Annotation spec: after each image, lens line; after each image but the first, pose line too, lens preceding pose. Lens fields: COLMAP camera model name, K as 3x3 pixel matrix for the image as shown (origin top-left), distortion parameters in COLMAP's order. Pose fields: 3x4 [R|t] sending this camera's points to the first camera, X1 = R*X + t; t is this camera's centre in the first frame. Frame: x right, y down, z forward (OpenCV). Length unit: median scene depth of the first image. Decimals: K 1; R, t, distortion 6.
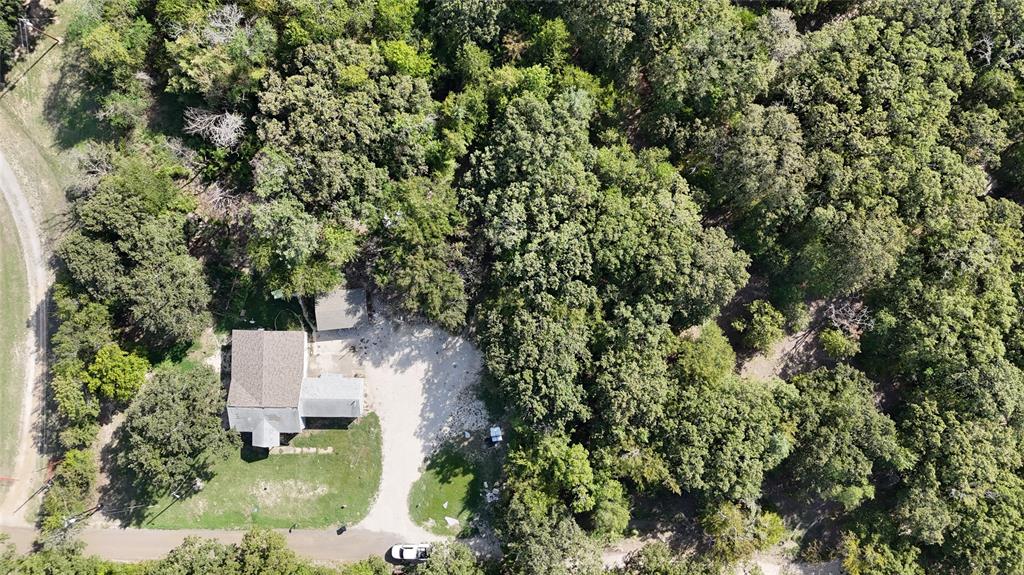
lens RADIAL K [[747.1, 0, 512.0], [0, 747.1, 287.5], [0, 0, 1]] dist [0.080441, -0.072317]
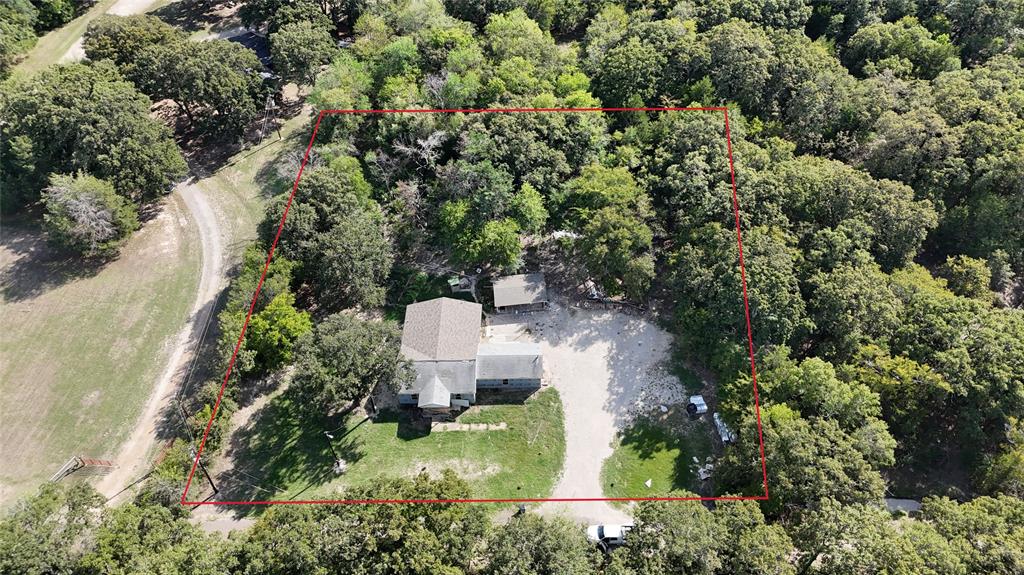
lens RADIAL K [[747.1, 0, 512.0], [0, 747.1, 287.5], [0, 0, 1]] dist [0.080441, -0.072317]
pose [[0.999994, 0.003553, -0.000109, -0.232671], [-0.002746, 0.752676, -0.658386, 0.655380], [-0.002257, 0.658382, 0.752681, 0.263077]]
